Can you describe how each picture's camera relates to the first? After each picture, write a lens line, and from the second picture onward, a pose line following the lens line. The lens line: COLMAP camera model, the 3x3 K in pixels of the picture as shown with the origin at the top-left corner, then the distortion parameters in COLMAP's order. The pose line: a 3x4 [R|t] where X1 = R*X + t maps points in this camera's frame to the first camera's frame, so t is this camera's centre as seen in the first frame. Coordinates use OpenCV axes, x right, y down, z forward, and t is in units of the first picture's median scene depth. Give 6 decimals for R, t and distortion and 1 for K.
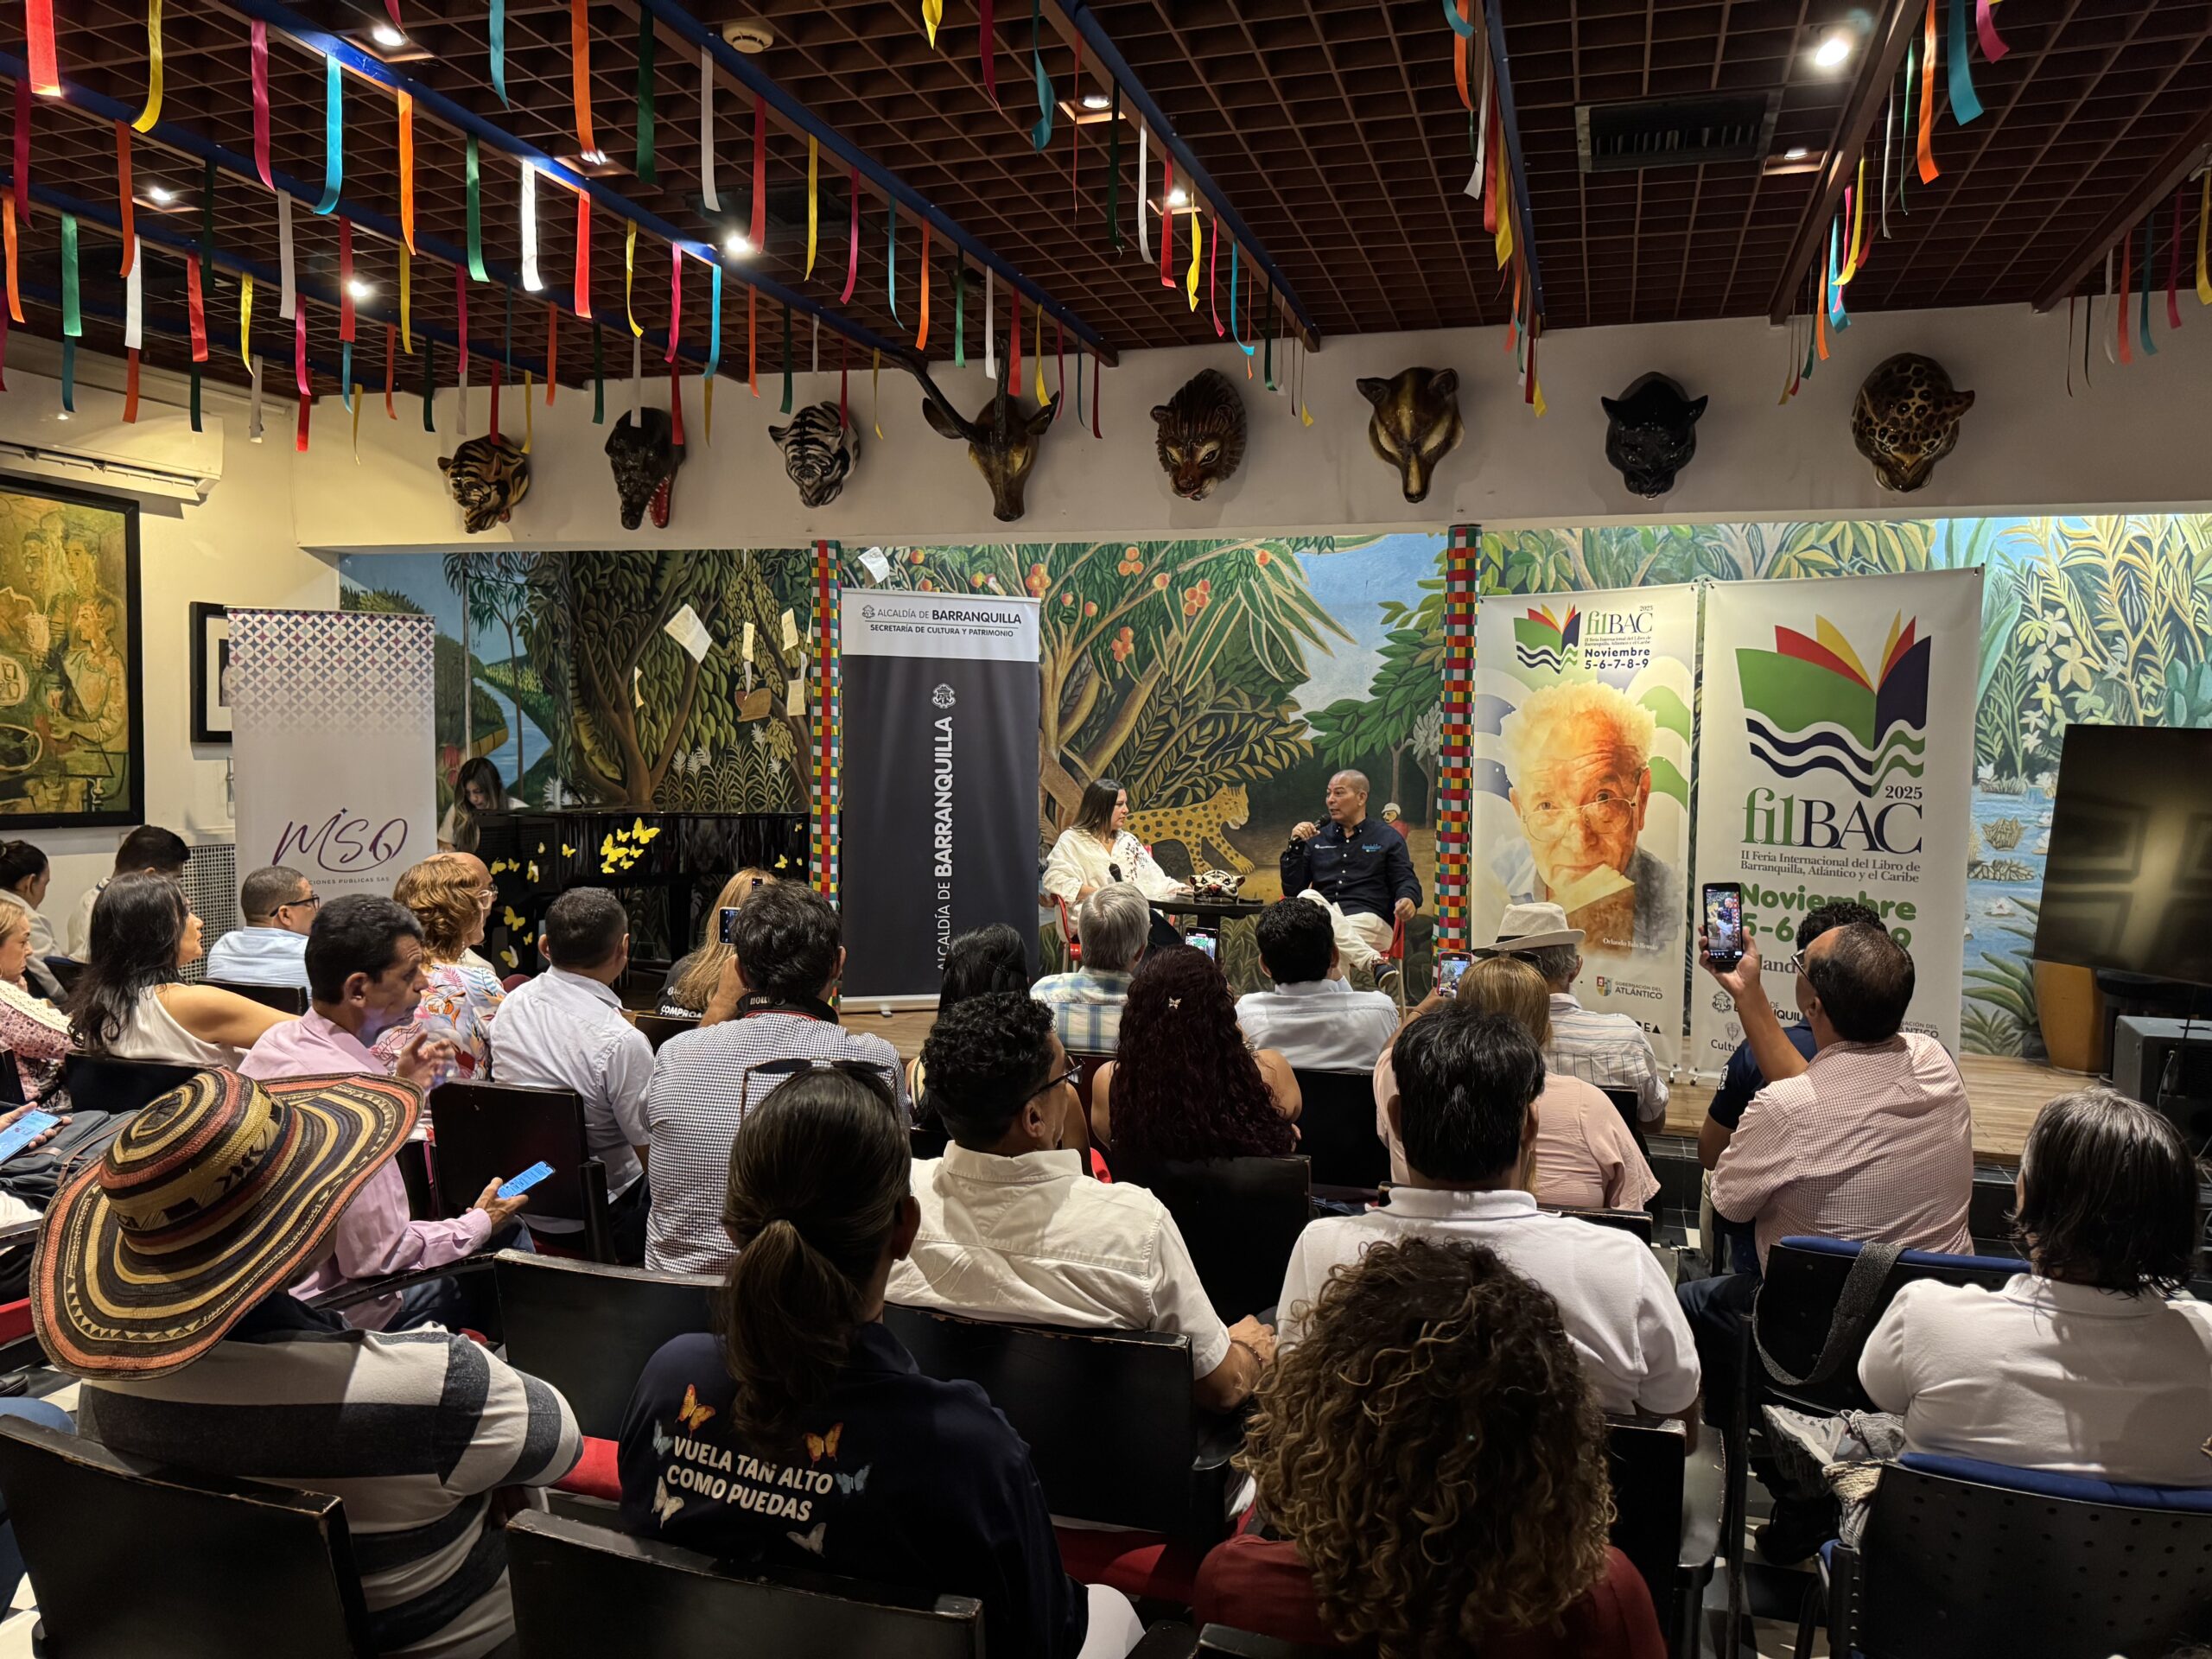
lens RADIAL K [[1554.8, 0, 1097.7], [0, 1554.8, 846.0], [0, 0, 1]] dist [0.064556, -0.096598]
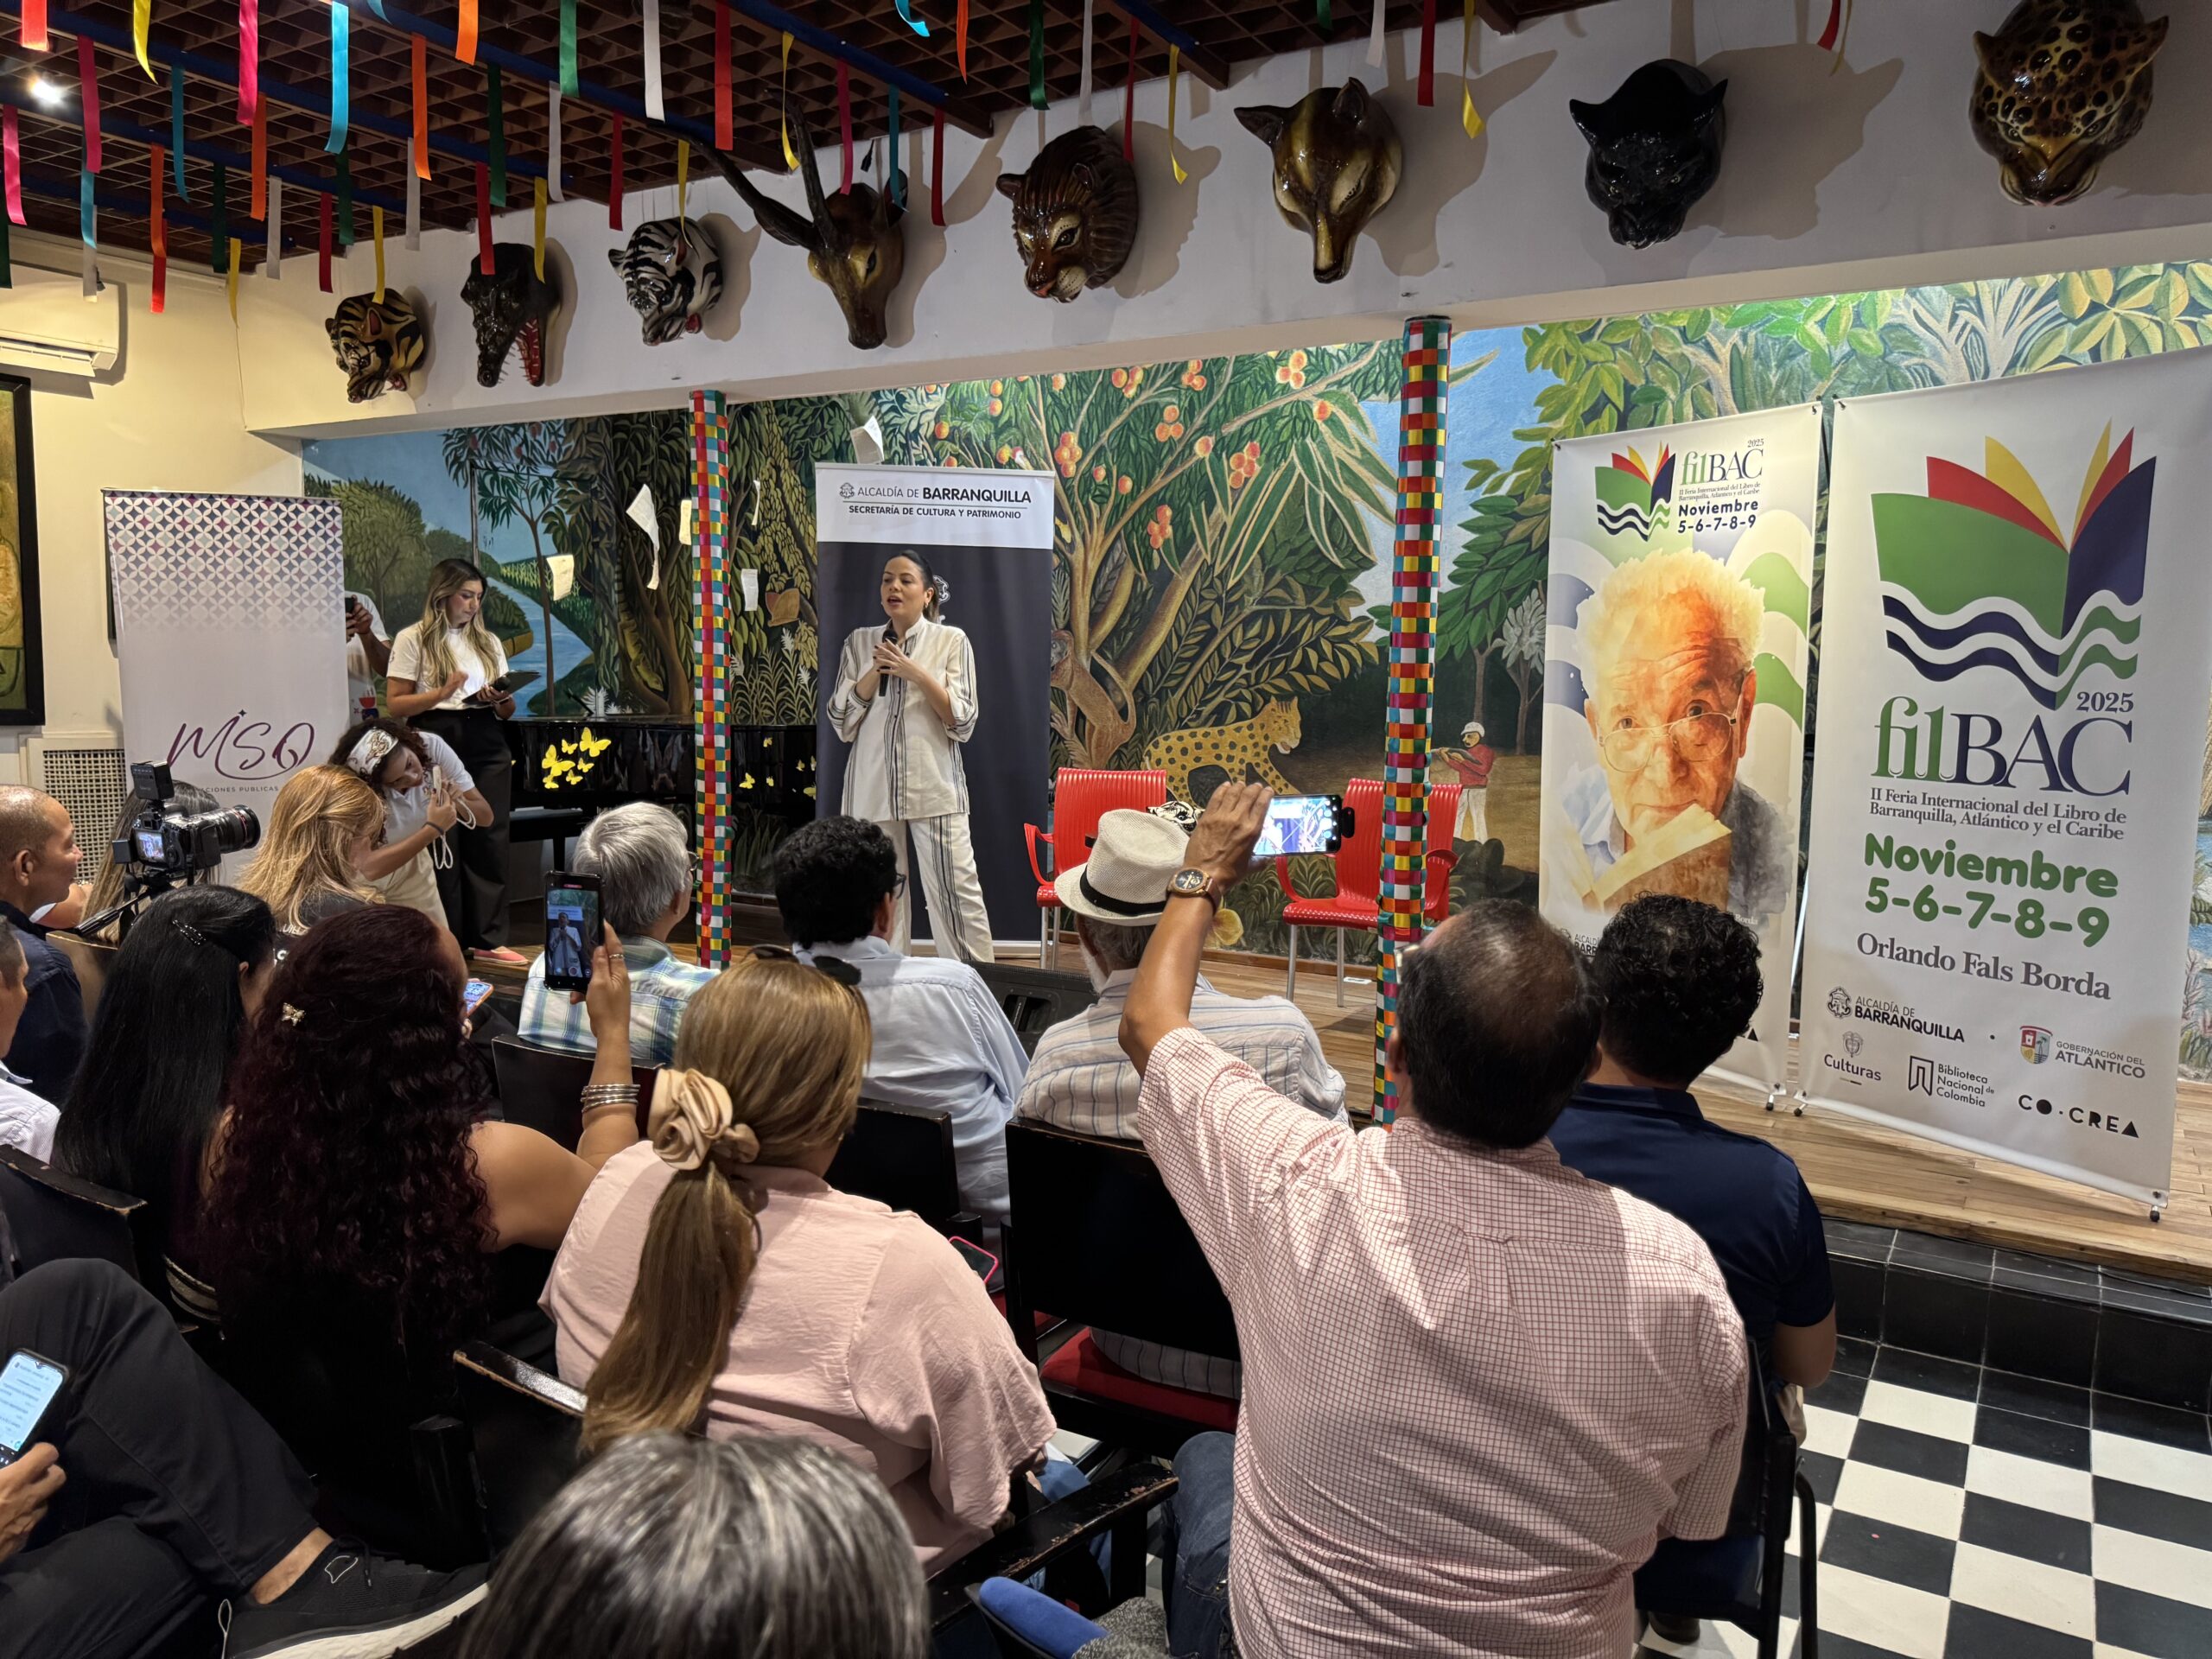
lens RADIAL K [[1554.8, 0, 1091.3], [0, 1554.8, 858.7], [0, 0, 1]] dist [0.064556, -0.096598]
pose [[0.969374, 0.032243, -0.243465, 0.198544], [-0.020428, 0.998495, 0.050901, 0.004992], [0.244739, -0.044369, 0.968573, 0.194326]]
